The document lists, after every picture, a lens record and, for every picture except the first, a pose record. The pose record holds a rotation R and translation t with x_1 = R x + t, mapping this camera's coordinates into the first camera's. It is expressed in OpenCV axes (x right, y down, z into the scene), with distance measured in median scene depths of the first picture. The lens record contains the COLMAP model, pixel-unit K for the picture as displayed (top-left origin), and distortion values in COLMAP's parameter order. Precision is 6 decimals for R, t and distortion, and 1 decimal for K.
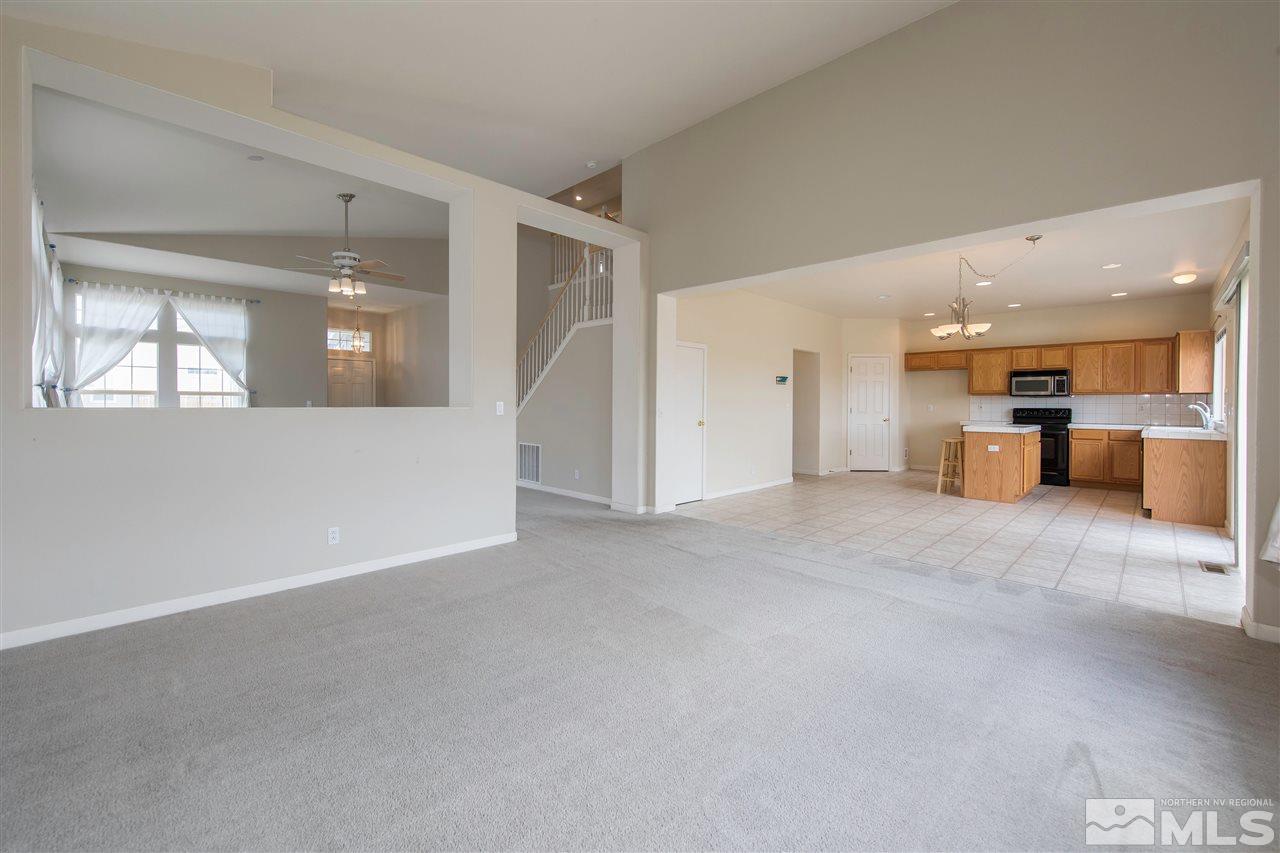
lens RADIAL K [[514.4, 0, 644.3], [0, 514.4, 402.0], [0, 0, 1]] dist [-0.005862, 0.000311]
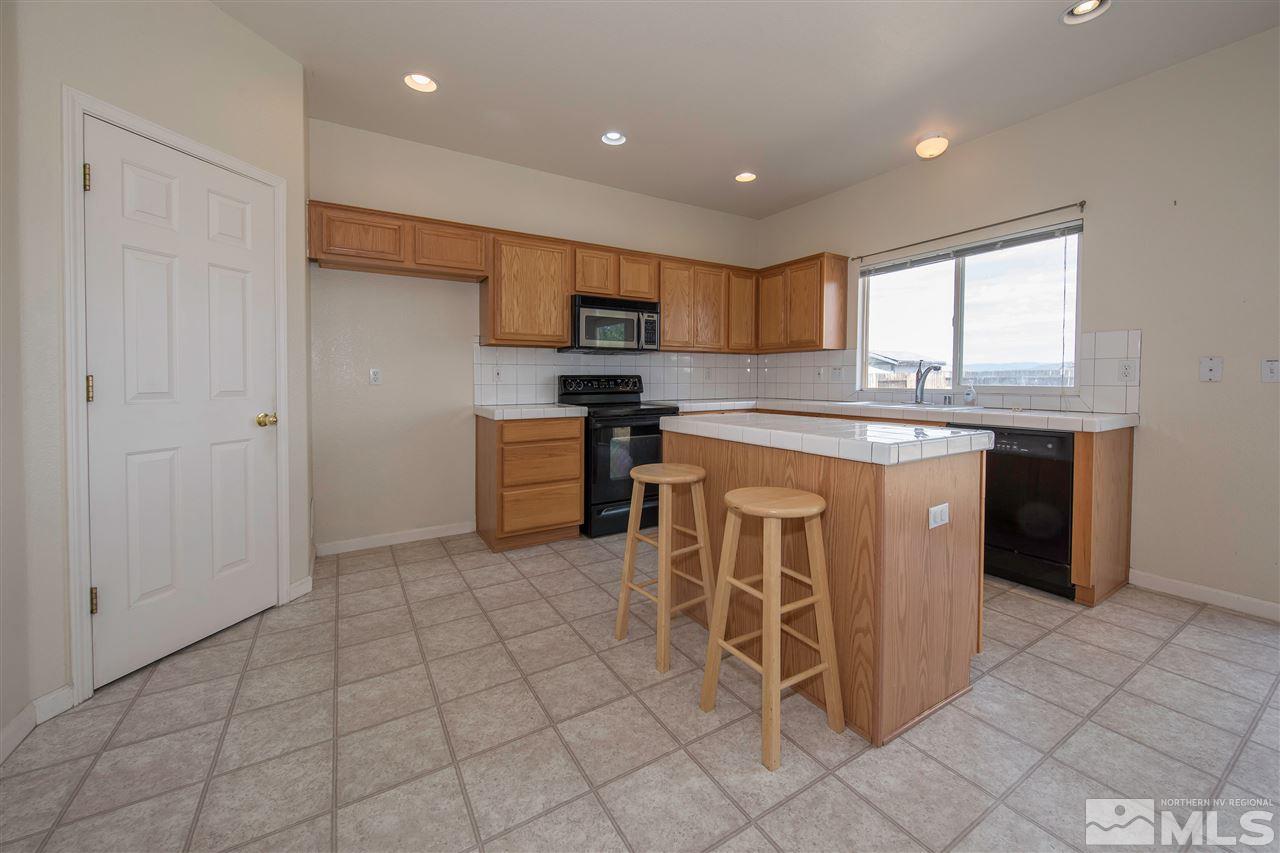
lens RADIAL K [[490.9, 0, 637.3], [0, 490.9, 380.5], [0, 0, 1]] dist [0.006095, 0.000122]
pose [[0.236979, -0.008508, 0.971477, 0.321447], [0.000073, 0.999962, 0.008739, 0.014099], [-0.971515, -0.002000, 0.236971, 0.900044]]
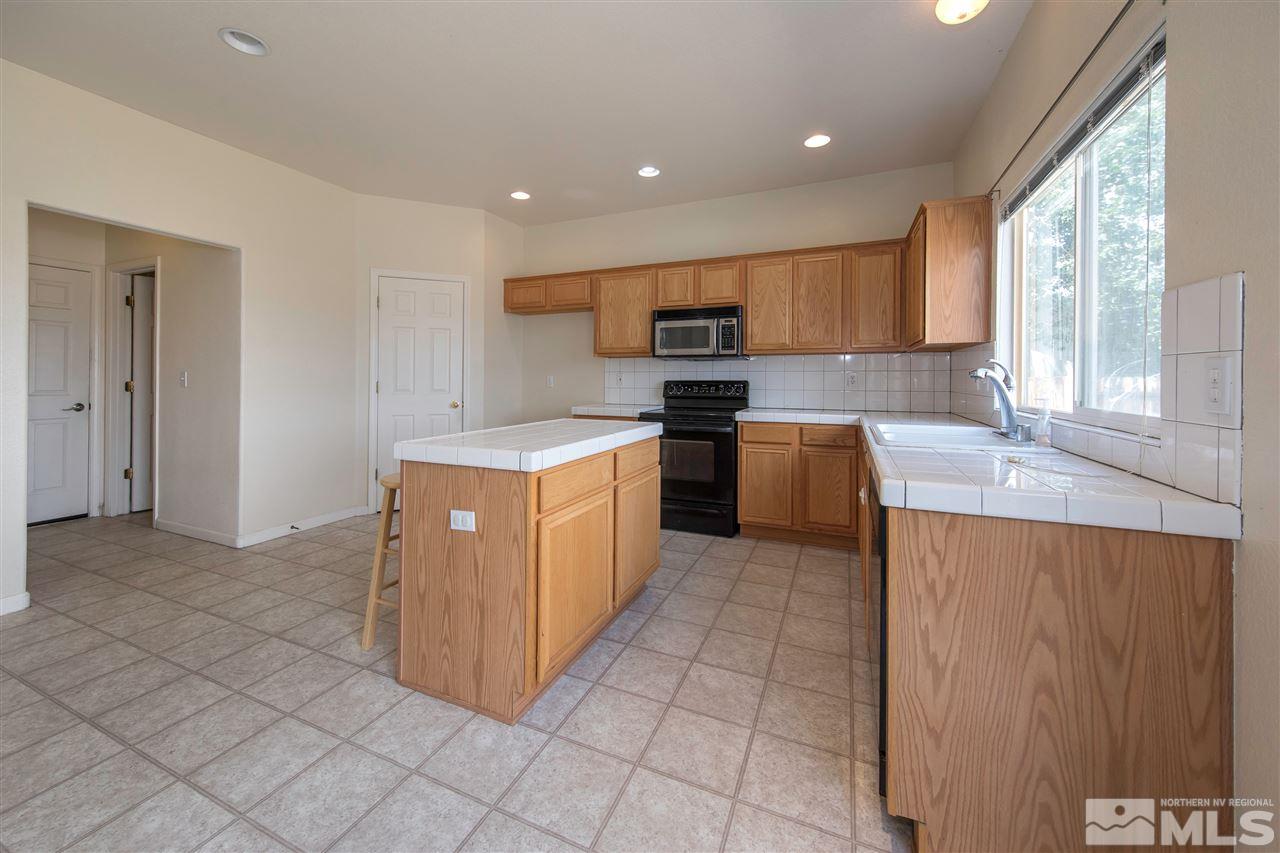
lens RADIAL K [[478.7, 0, 634.8], [0, 478.7, 376.4], [0, 0, 1]] dist [0.001571, 0.000032]
pose [[0.932549, -0.001816, 0.361038, 0.555184], [0.001740, 0.999998, 0.000536, 0.007863], [-0.361038, 0.000128, 0.932551, 0.589234]]
